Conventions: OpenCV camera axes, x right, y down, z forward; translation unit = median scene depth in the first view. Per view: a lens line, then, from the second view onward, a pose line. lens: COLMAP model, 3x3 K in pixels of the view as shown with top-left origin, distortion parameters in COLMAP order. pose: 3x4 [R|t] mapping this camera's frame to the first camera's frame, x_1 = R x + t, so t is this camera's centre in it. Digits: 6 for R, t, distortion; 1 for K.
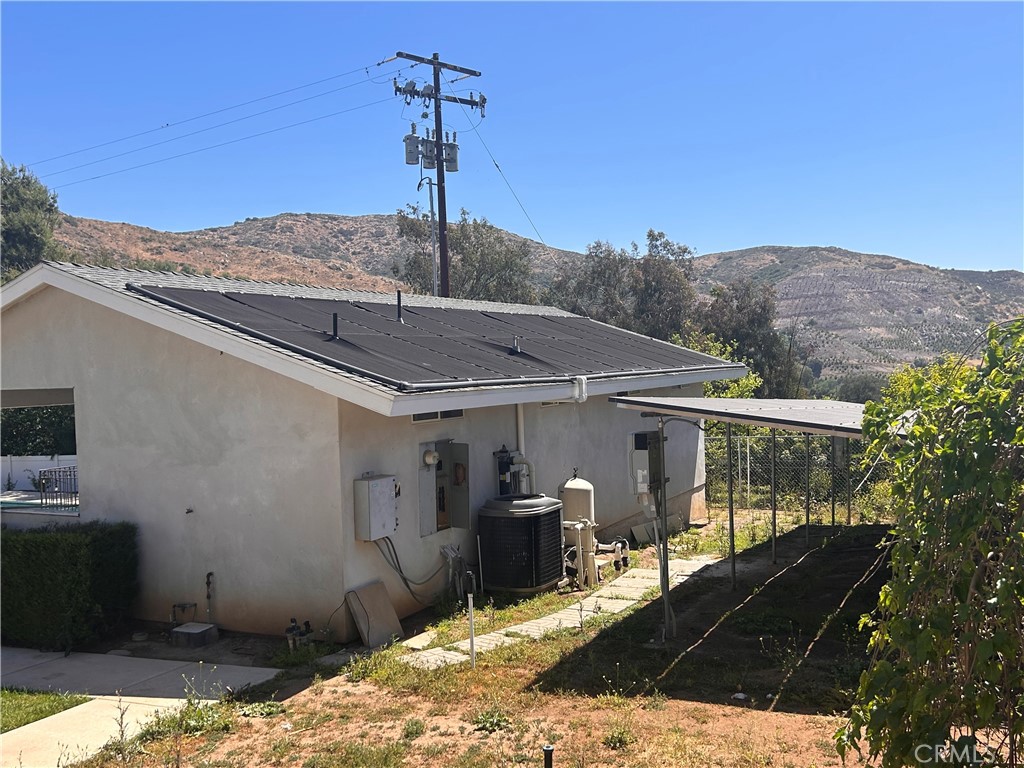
lens RADIAL K [[995.8, 0, 512.0], [0, 995.8, 384.0], [0, 0, 1]] dist [0.112529, -0.221801]
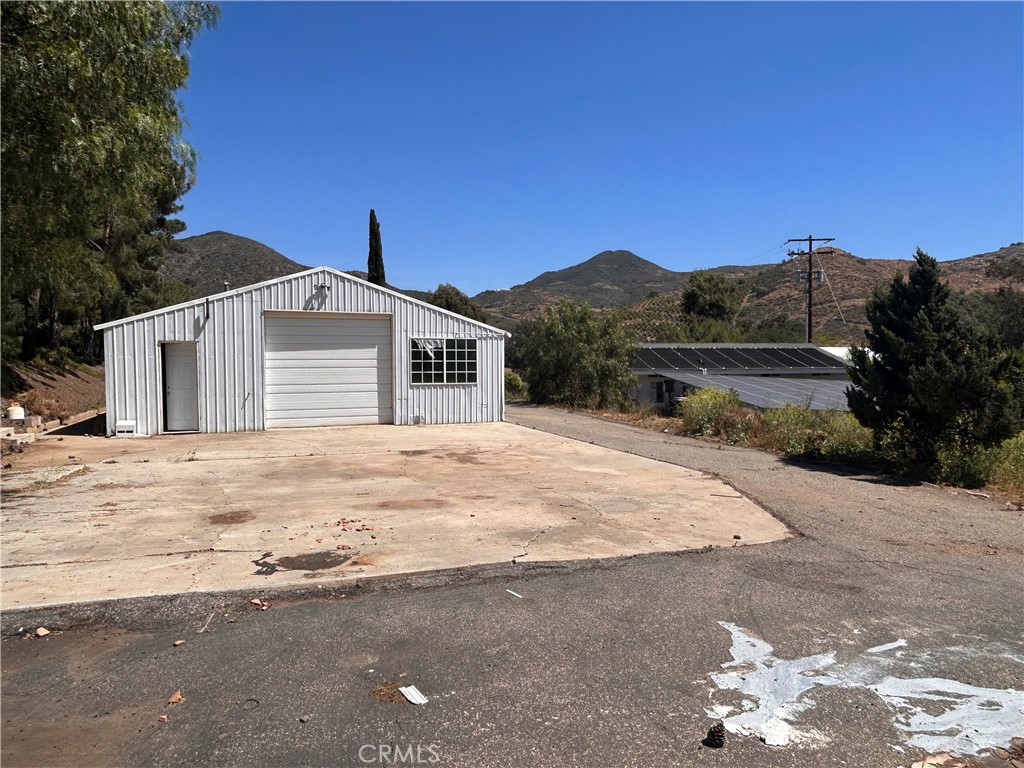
lens RADIAL K [[674.5, 0, 518.2], [0, 674.5, 389.4], [0, 0, 1]] dist [-0.001088, -0.002003]
pose [[0.624437, 0.051049, -0.779405, 0.431539], [-0.028713, 0.998688, 0.042408, -0.004873], [0.780548, -0.004102, 0.625083, -0.314055]]
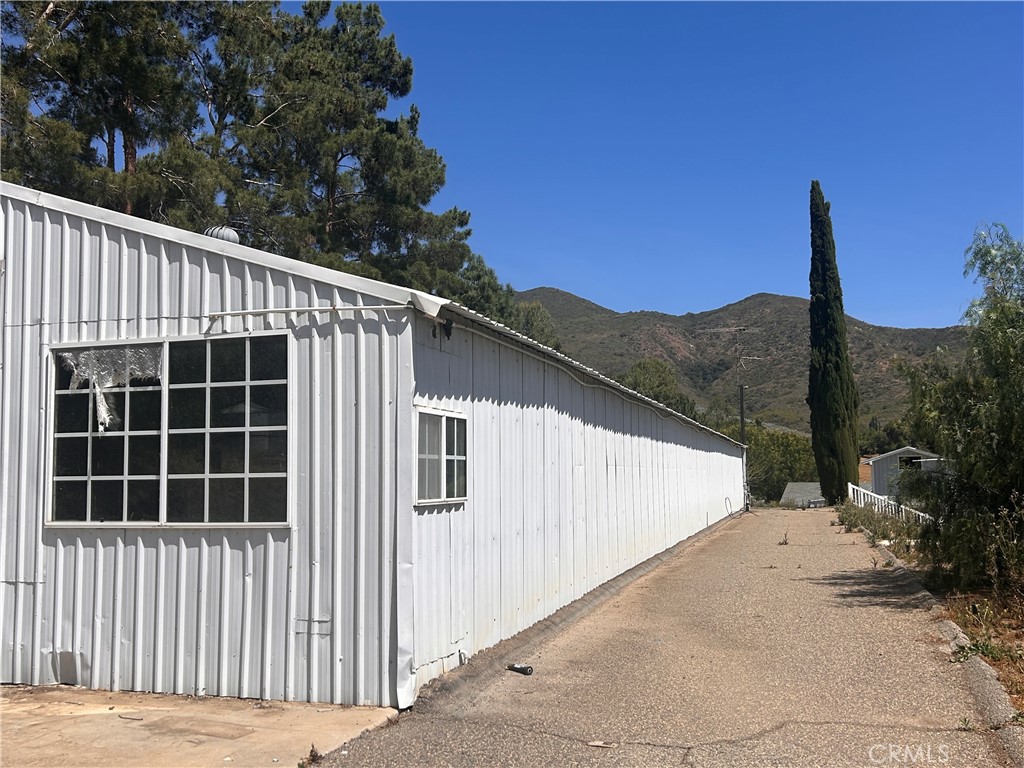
lens RADIAL K [[945.5, 0, 512.0], [0, 945.5, 384.0], [0, 0, 1]] dist [0.151365, -0.340493]
pose [[-0.006458, -0.071630, -0.997410, 0.261314], [-0.006368, 0.997414, -0.071589, -0.001370], [0.999959, 0.005889, -0.006897, -0.087647]]
